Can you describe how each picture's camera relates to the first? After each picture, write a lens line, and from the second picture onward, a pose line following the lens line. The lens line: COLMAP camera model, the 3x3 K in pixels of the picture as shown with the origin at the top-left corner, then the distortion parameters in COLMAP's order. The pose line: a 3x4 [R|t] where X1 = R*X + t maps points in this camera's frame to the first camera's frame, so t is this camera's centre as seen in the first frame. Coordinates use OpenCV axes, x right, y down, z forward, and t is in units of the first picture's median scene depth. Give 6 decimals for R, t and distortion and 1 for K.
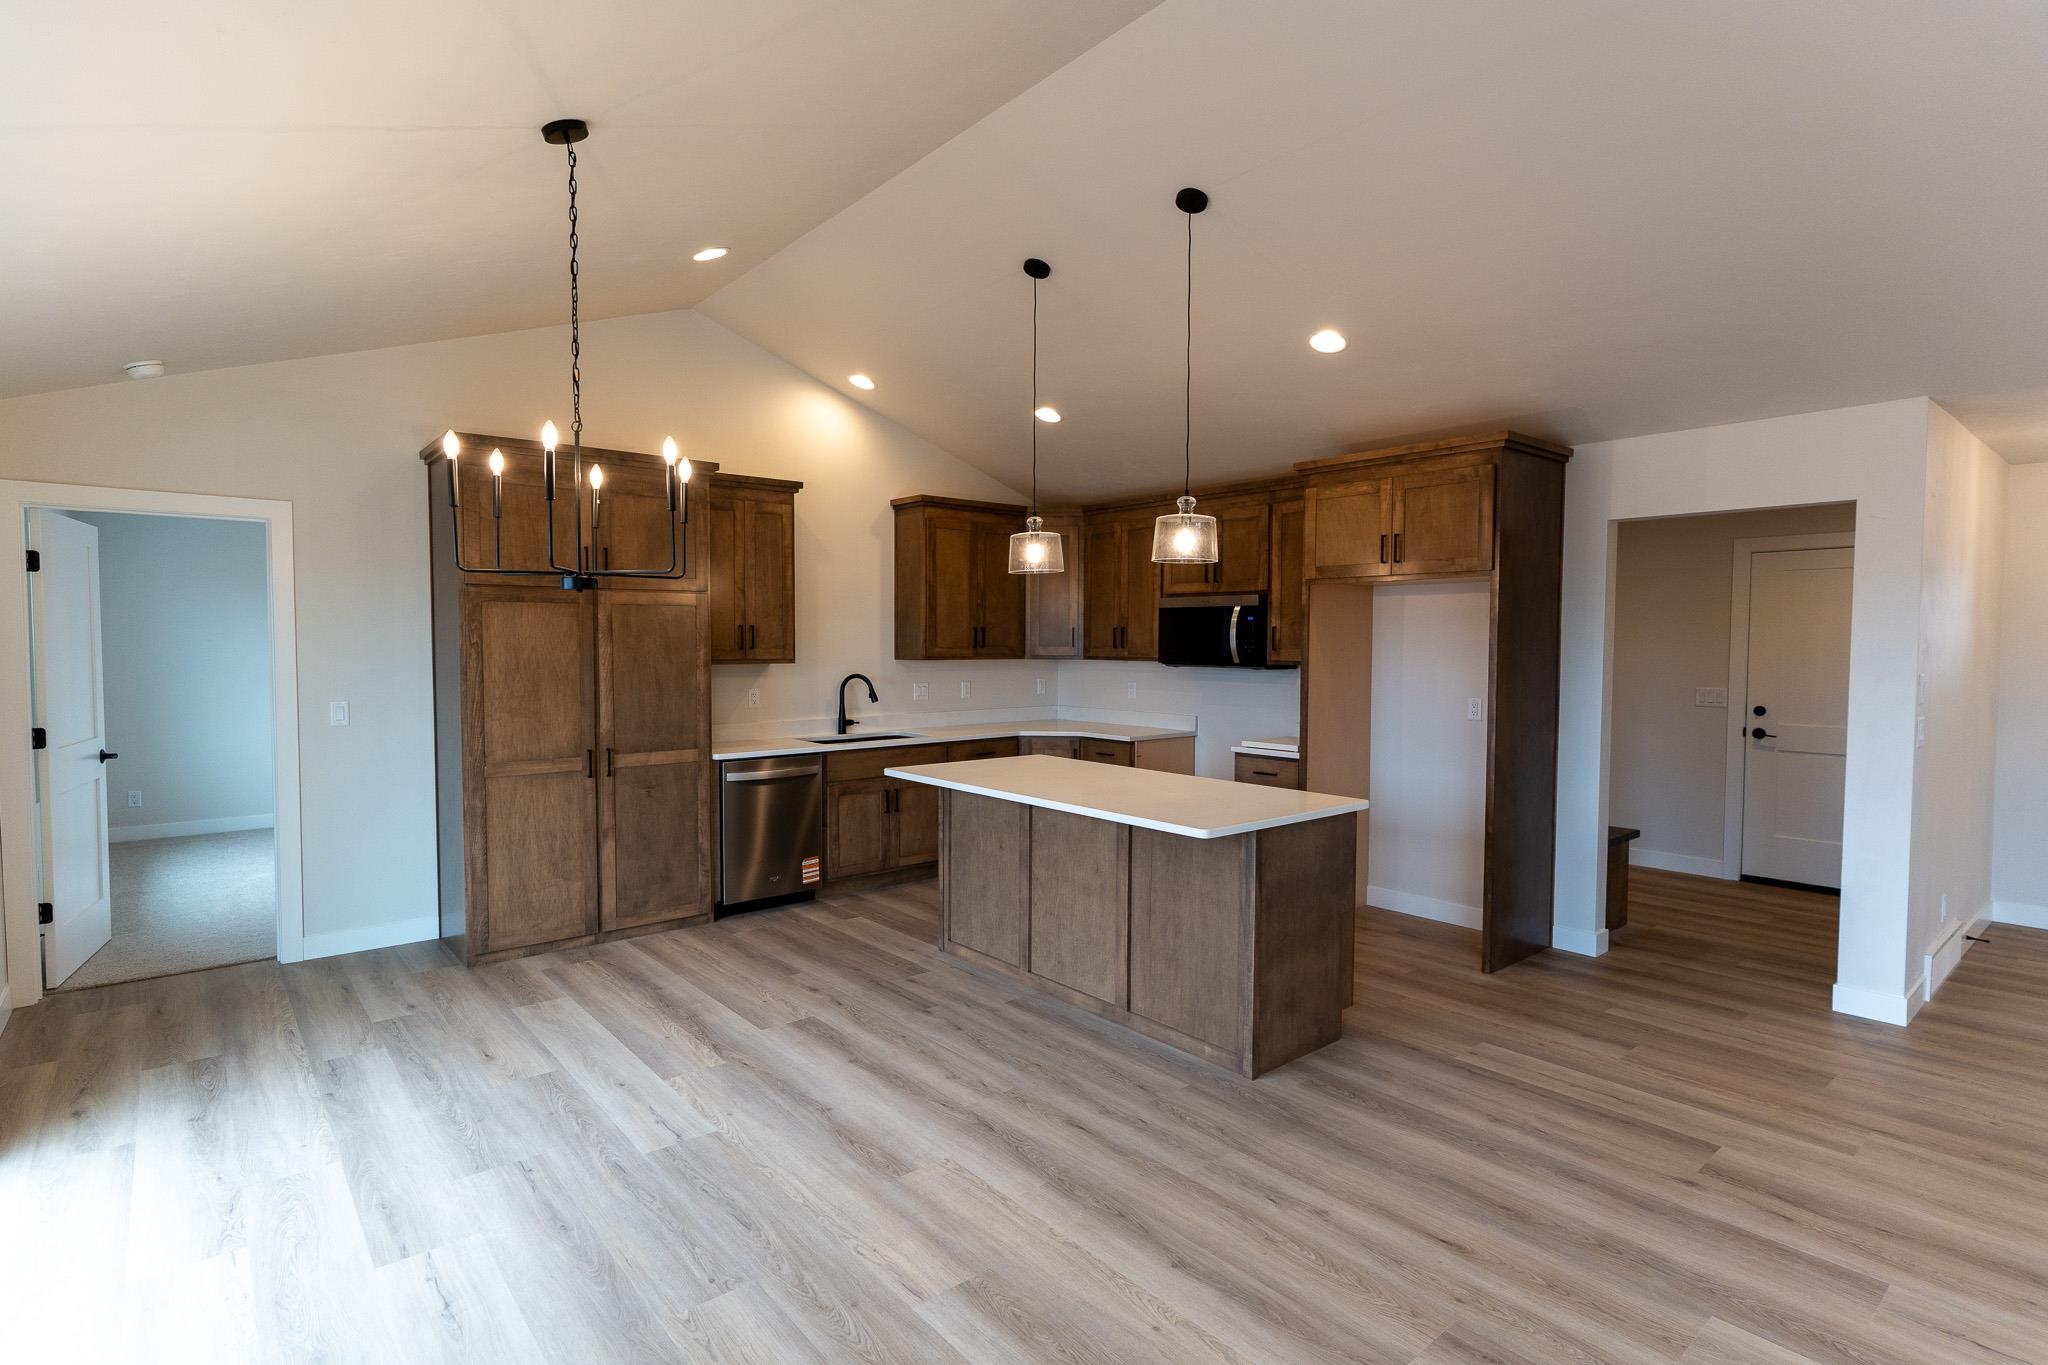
lens RADIAL K [[1003.2, 0, 991.1], [0, 1003.2, 681.1], [0, 0, 1]] dist [0.000420, 0.000442]
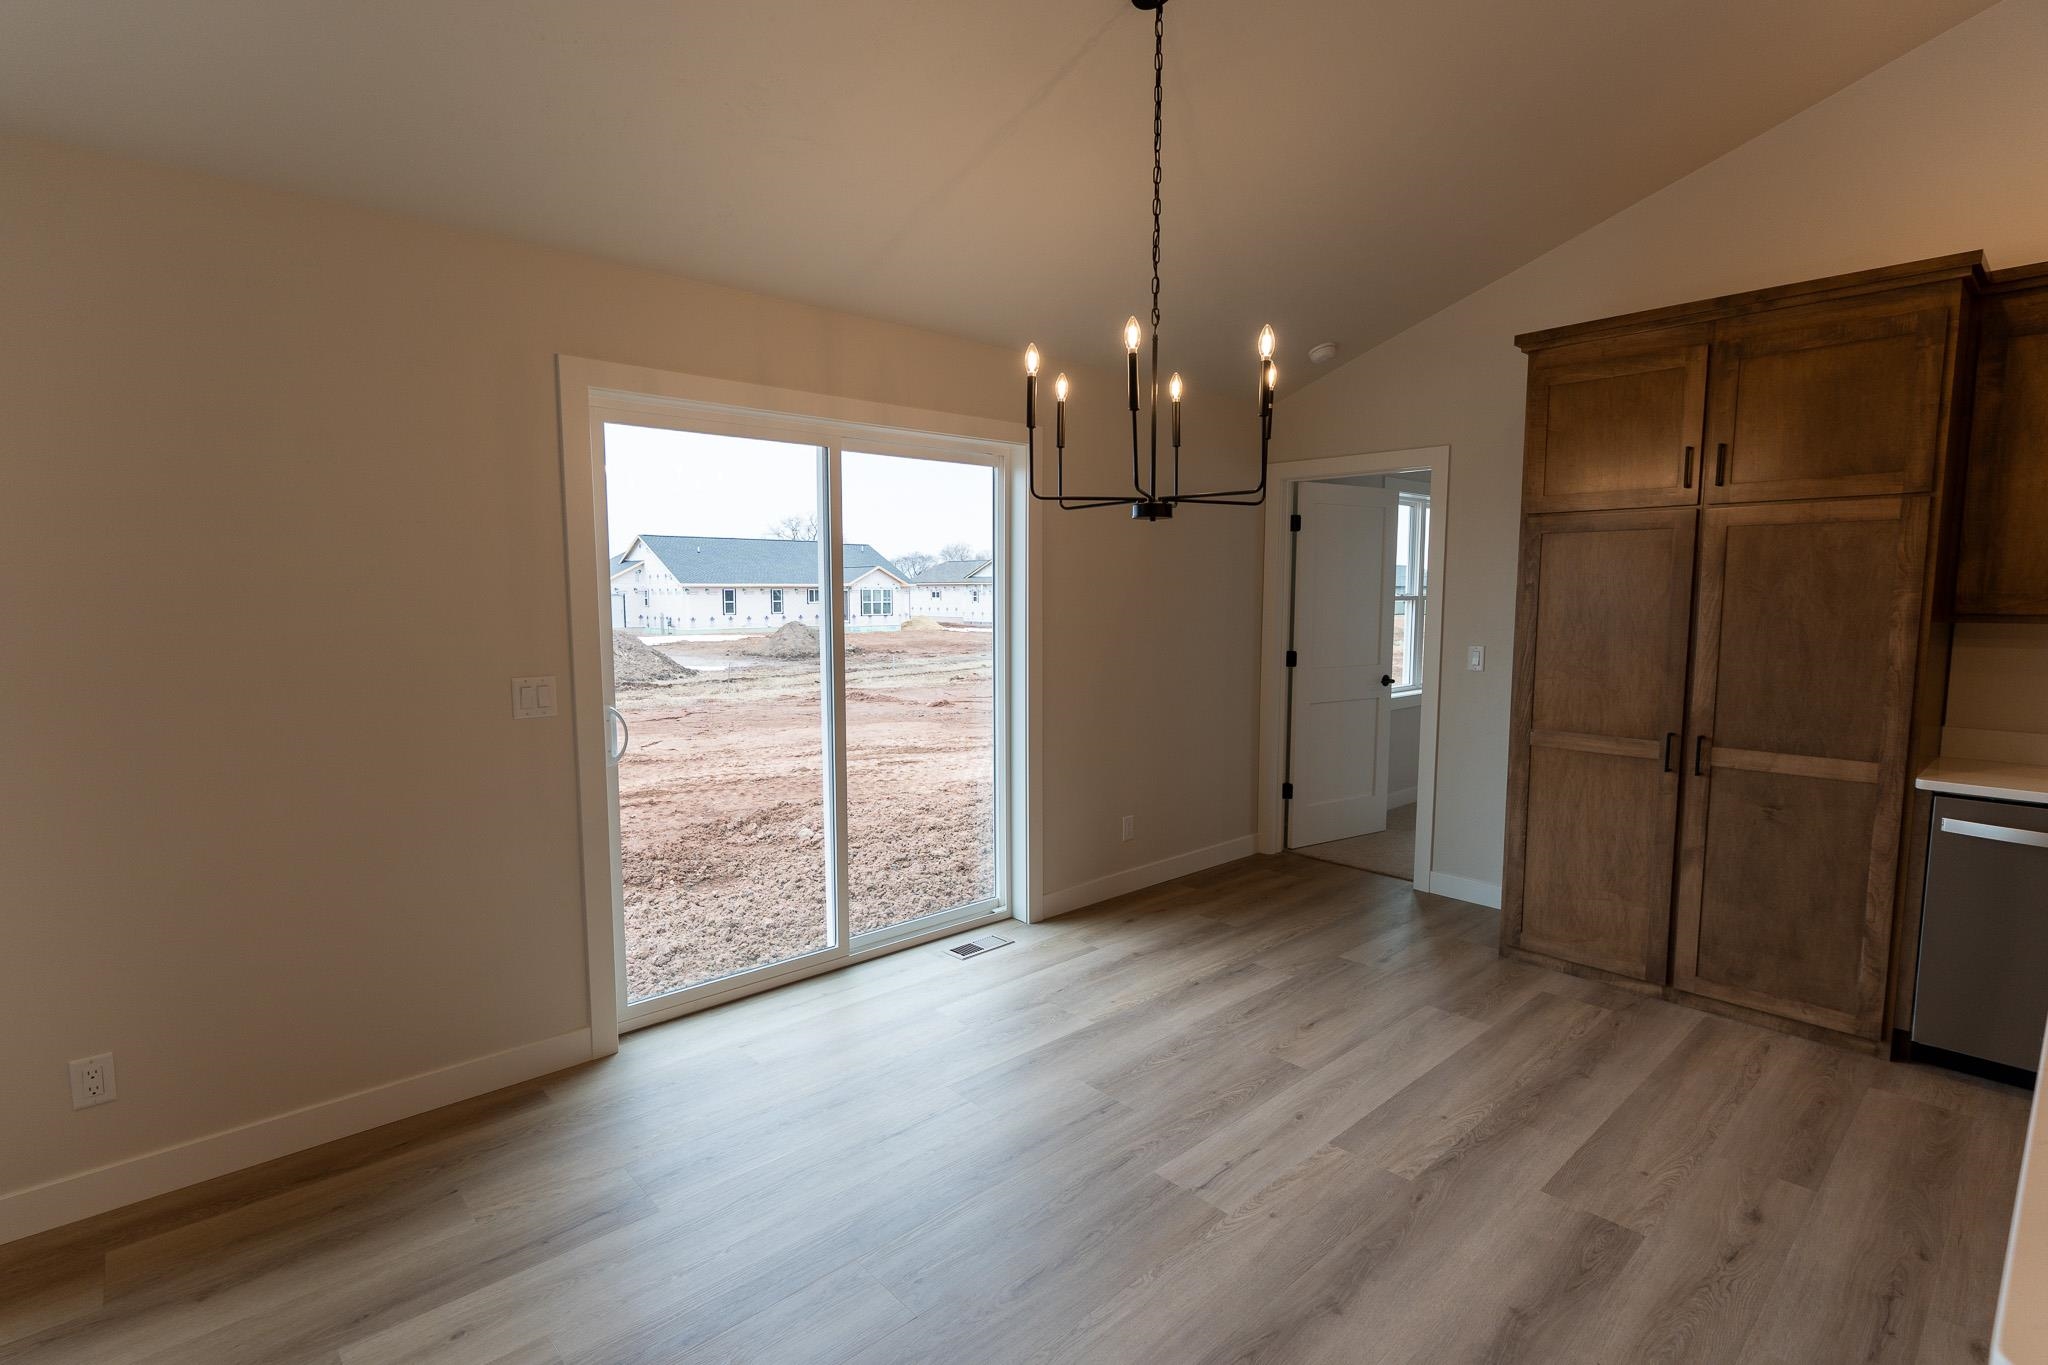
lens RADIAL K [[979.3, 0, 1016.3], [0, 979.3, 682.4], [0, 0, 1]] dist [0.001702, 0.000411]
pose [[0.057251, 0.094091, -0.993916, 0.286866], [-0.042169, 0.994888, 0.091754, -0.013251], [0.997469, 0.036659, 0.060927, 0.524047]]
